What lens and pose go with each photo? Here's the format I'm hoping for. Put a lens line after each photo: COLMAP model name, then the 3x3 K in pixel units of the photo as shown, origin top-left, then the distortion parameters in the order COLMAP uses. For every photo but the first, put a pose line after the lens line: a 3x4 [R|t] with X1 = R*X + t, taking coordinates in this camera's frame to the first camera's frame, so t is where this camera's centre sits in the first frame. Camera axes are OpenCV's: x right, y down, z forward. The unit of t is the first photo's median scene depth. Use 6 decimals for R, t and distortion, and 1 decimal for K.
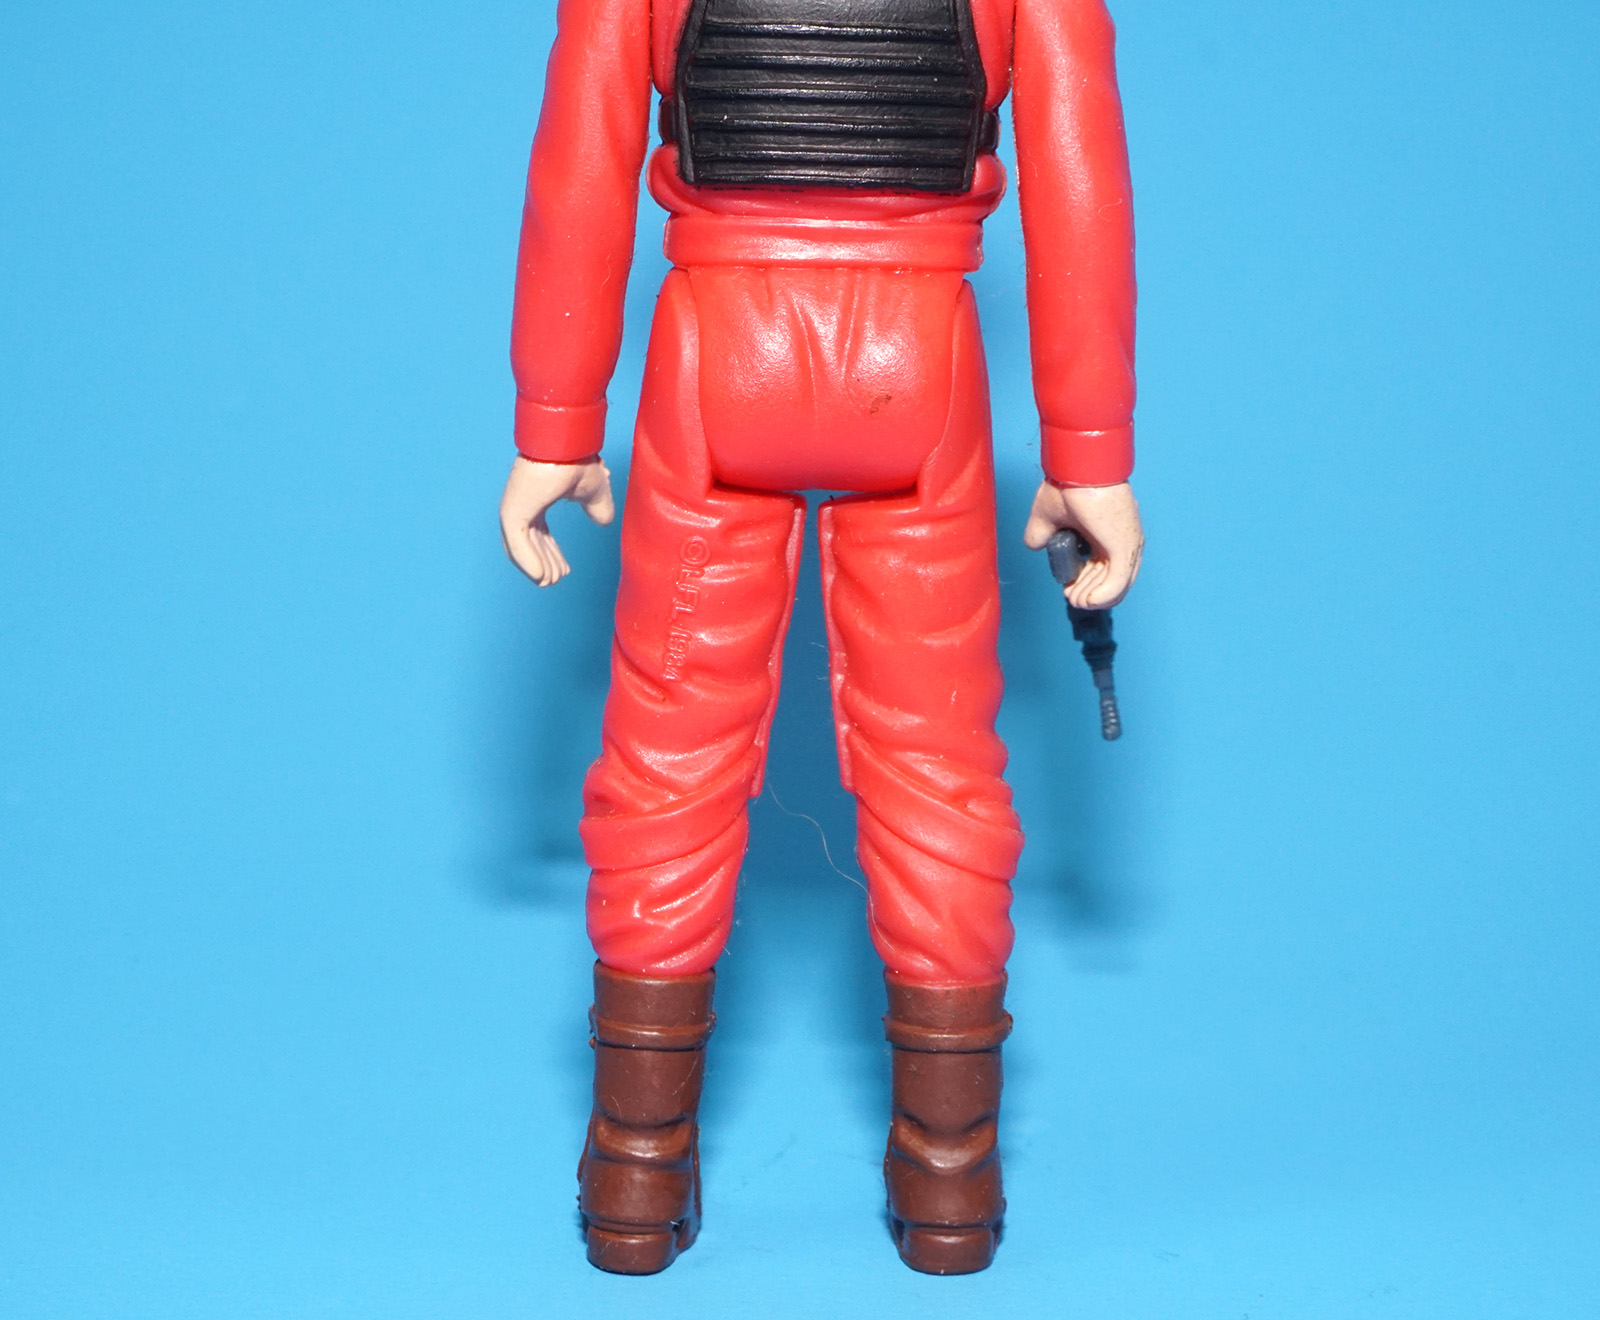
lens RADIAL K [[4085.2, 0, 800.0], [0, 4085.2, 660.0], [0, 0, 1]] dist [-0.011335, -0.297729]
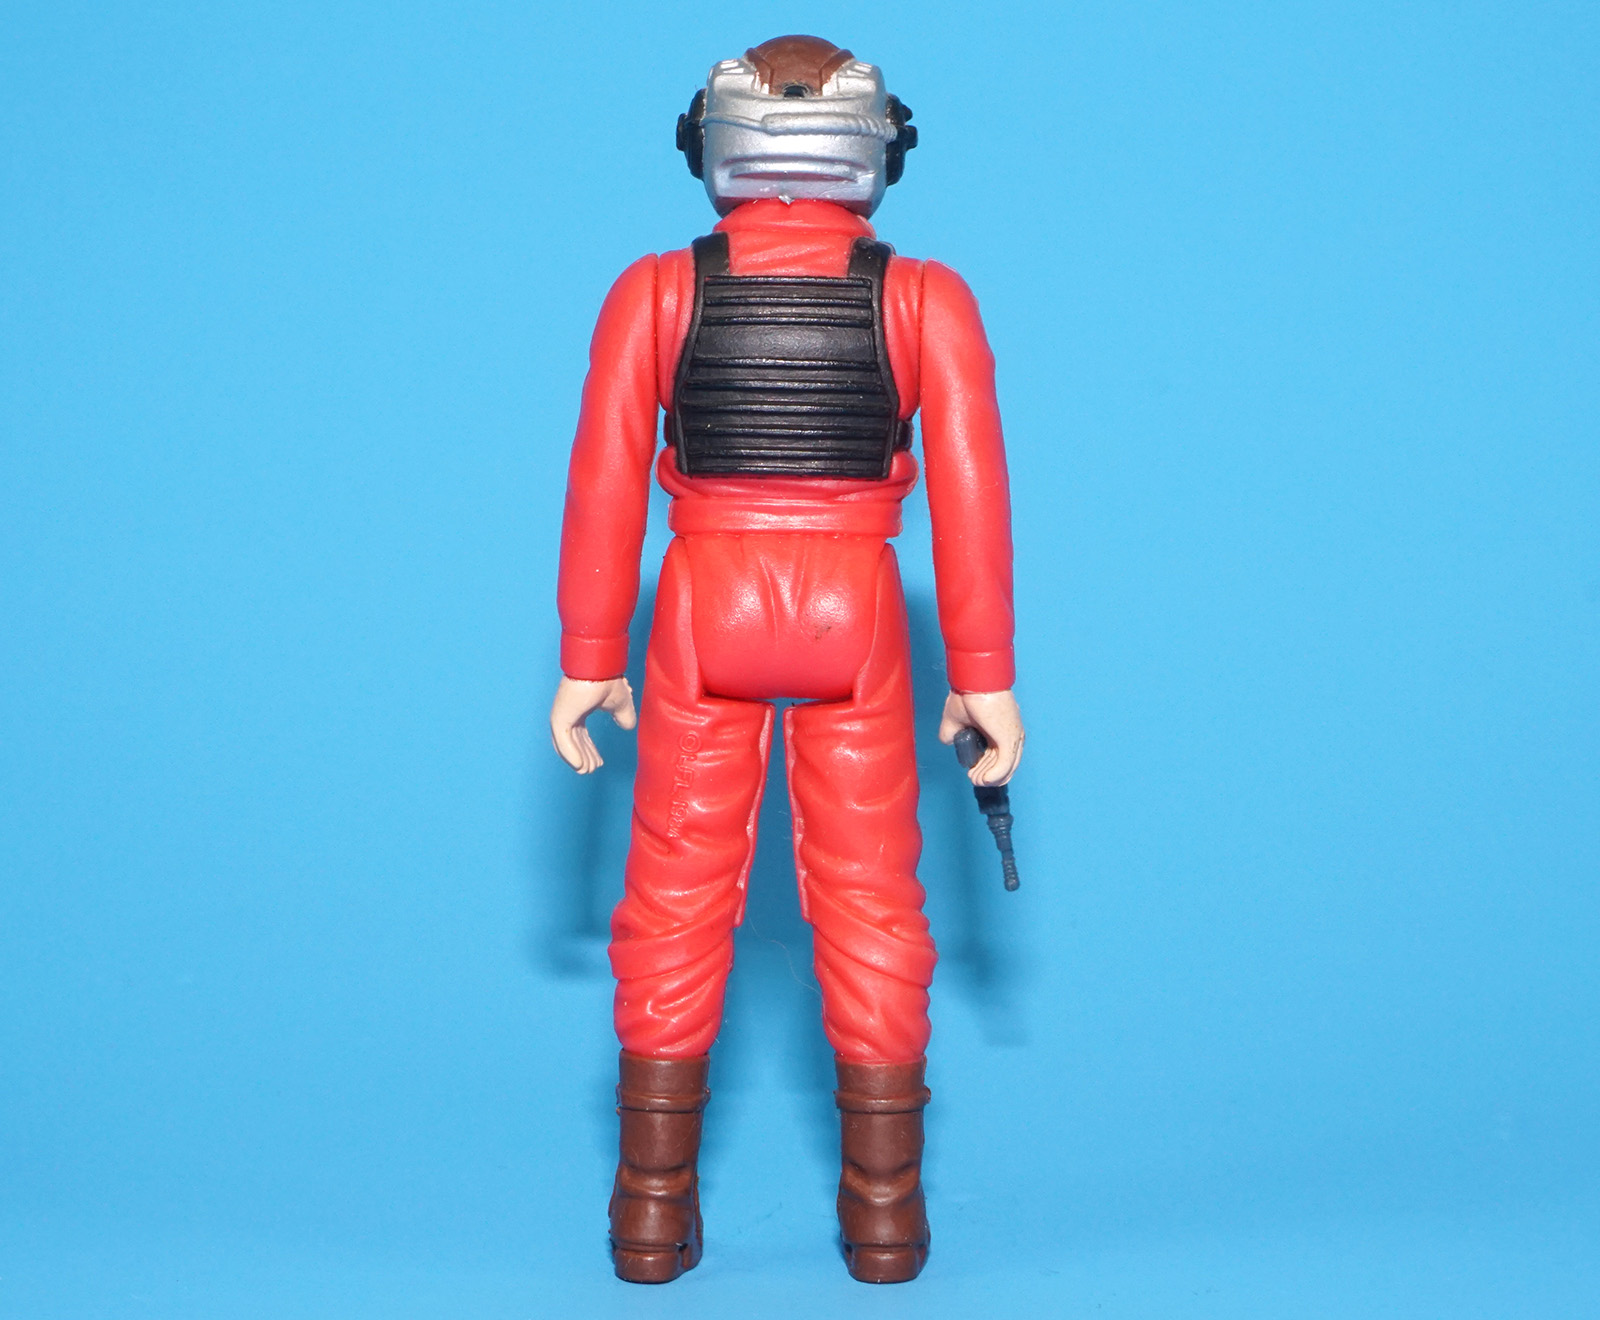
lens RADIAL K [[3814.1, 0, 800.0], [0, 3814.1, 660.0], [0, 0, 1]] dist [-0.053445, 0.035480]
pose [[0.999724, -0.007537, -0.022230, 0.038704], [0.005811, 0.997037, -0.076700, 0.043130], [0.022742, 0.076550, 0.996806, -0.265850]]
